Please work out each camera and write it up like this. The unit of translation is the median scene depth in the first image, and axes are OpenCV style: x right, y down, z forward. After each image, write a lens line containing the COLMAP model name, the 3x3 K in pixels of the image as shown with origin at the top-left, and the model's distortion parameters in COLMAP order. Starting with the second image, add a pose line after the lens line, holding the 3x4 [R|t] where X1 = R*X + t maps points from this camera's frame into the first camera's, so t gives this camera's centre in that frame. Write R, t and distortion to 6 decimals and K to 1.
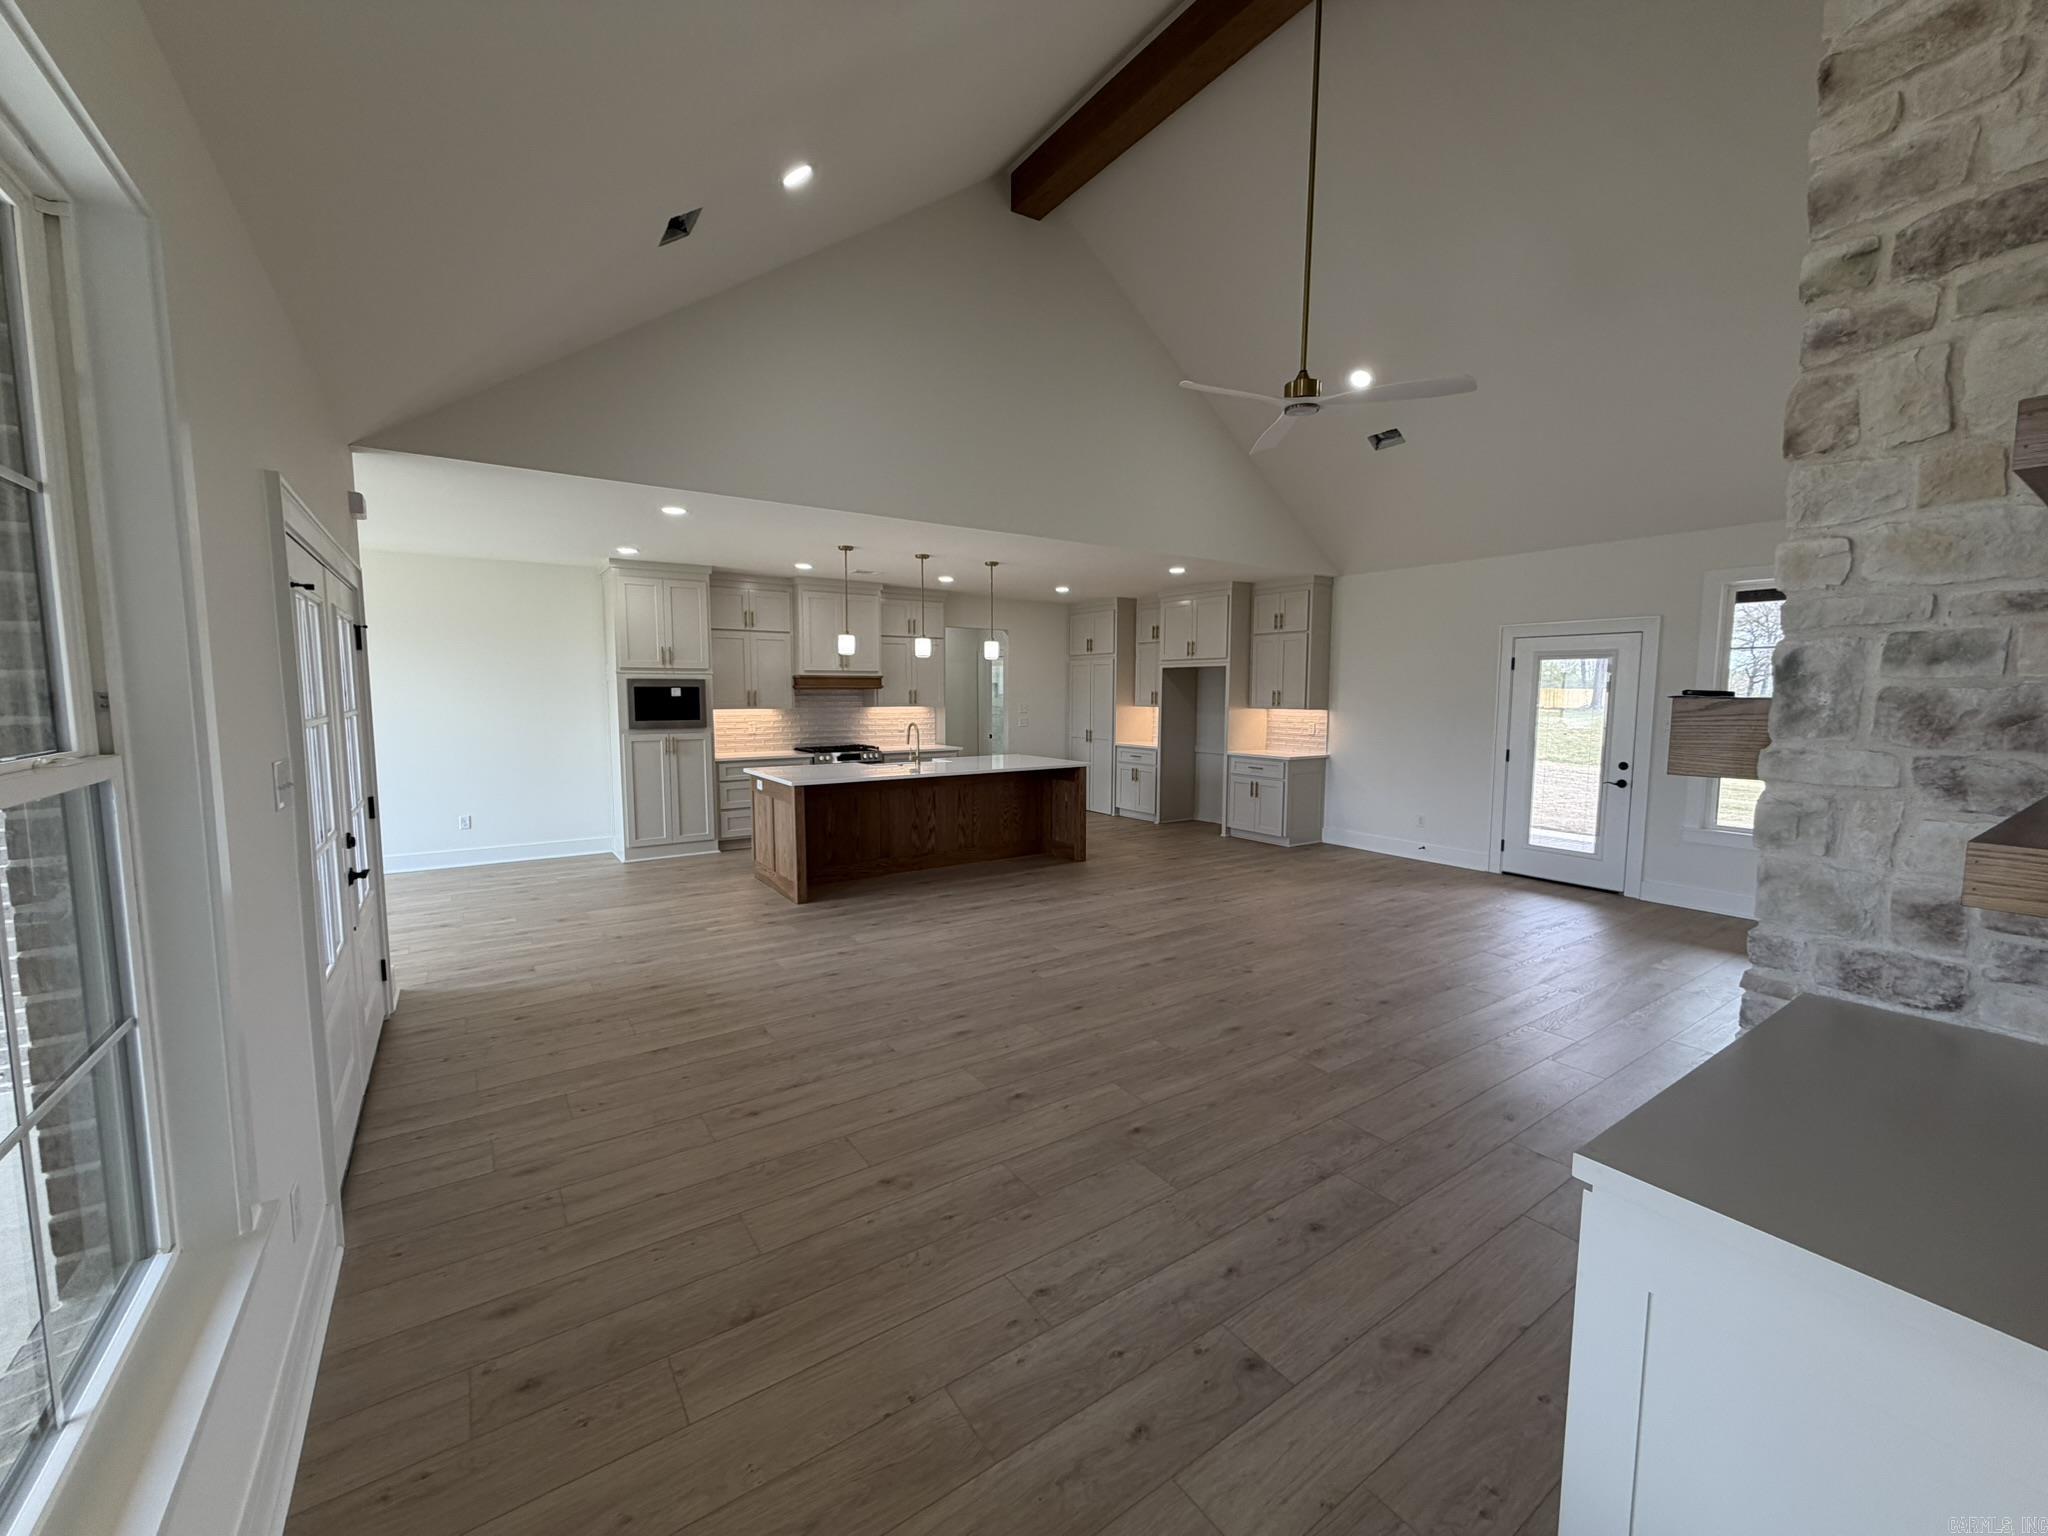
lens RADIAL K [[813.2, 0, 1017.1], [0, 813.2, 766.7], [0, 0, 1]] dist [0.001461, 0.000116]
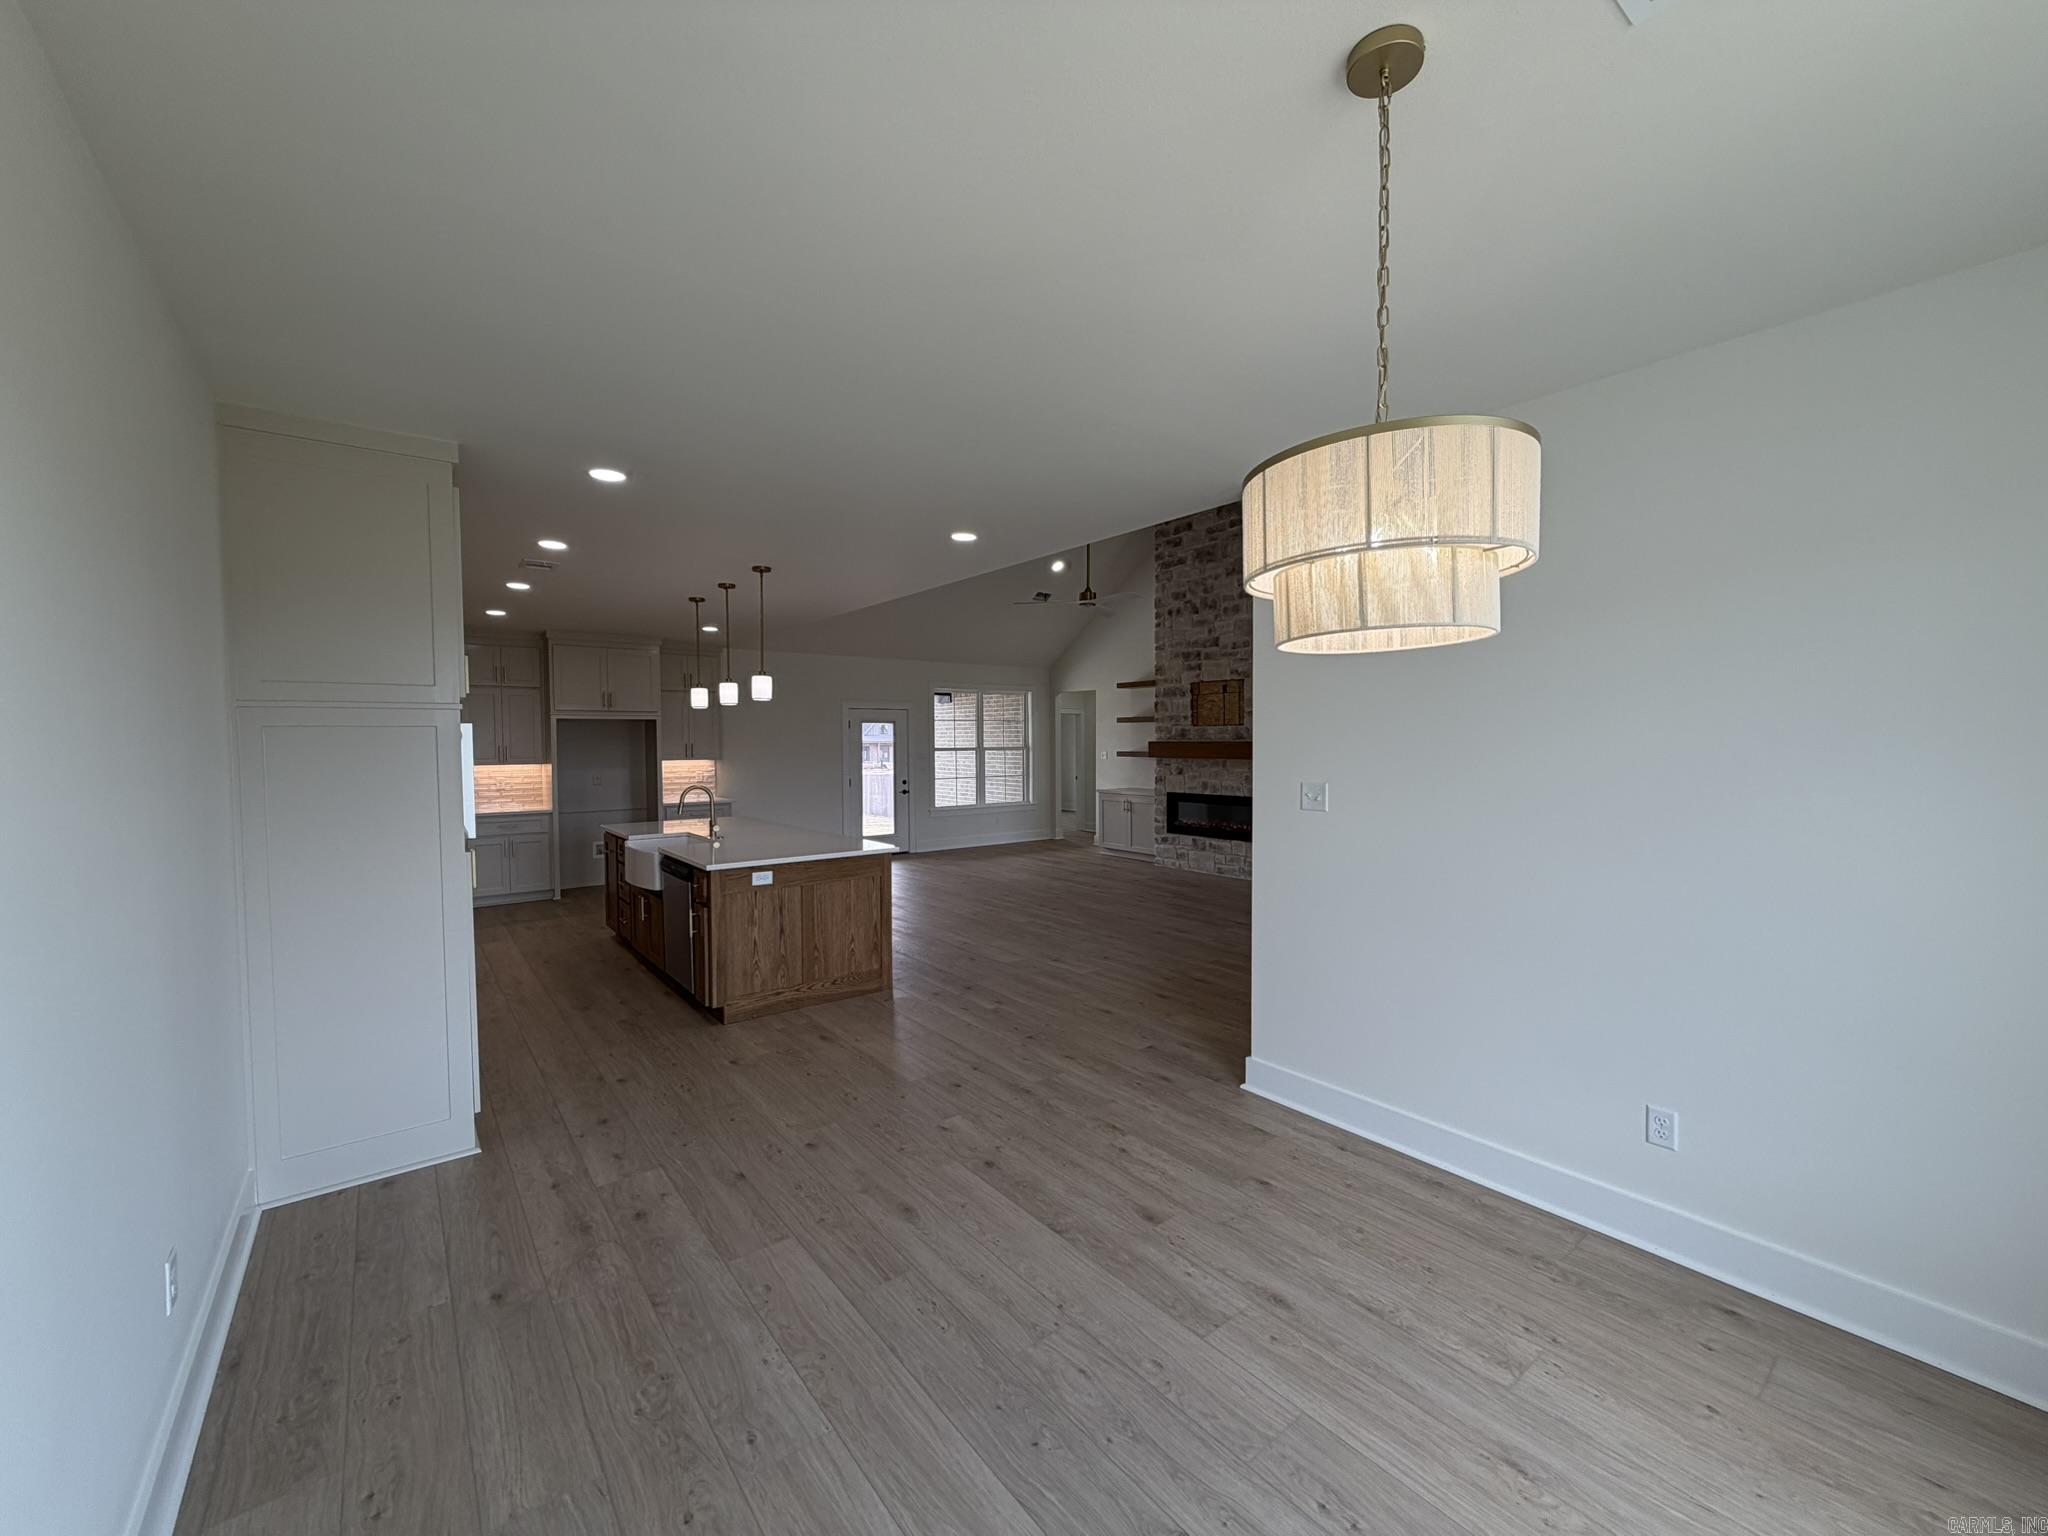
lens RADIAL K [[813.2, 0, 1017.1], [0, 813.2, 766.7], [0, 0, 1]] dist [0.001461, 0.000116]
pose [[-0.063758, -0.035259, 0.997342, -1.290537], [0.099839, 0.994137, 0.041529, -0.102772], [-0.992959, 0.102221, -0.059864, 1.012597]]
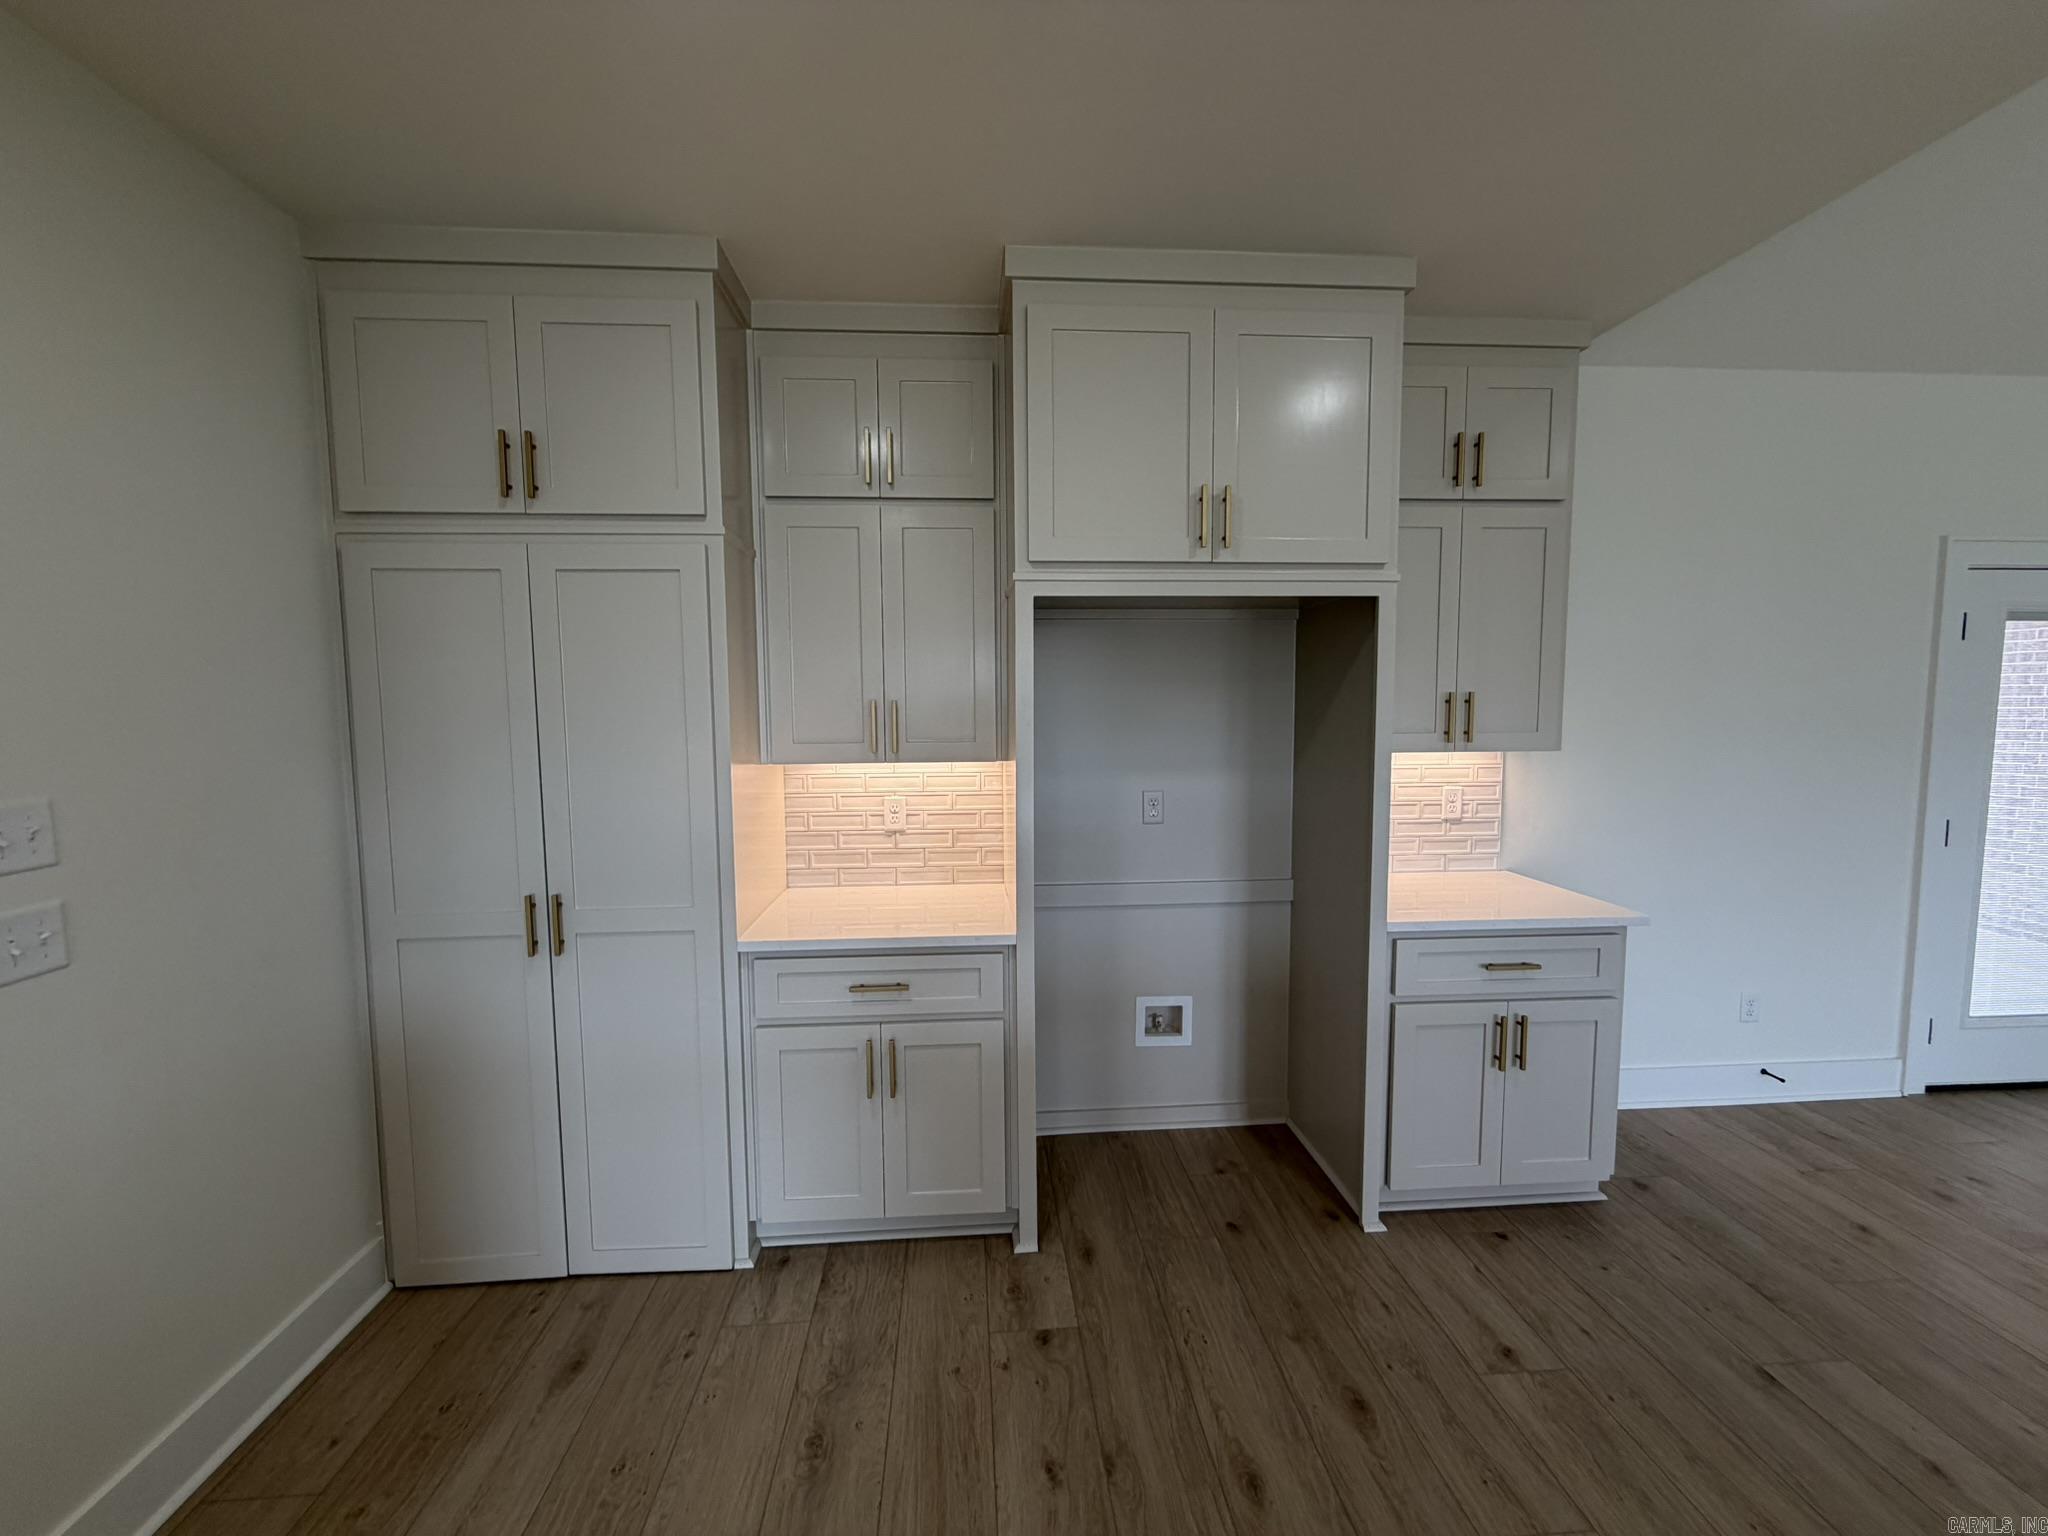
lens RADIAL K [[813.2, 0, 1017.1], [0, 813.2, 766.7], [0, 0, 1]] dist [0.001461, 0.000116]
pose [[0.501003, -0.074115, 0.862266, -0.045762], [0.090956, 0.995318, 0.032703, -0.145560], [-0.860652, 0.062044, 0.505399, 1.588549]]
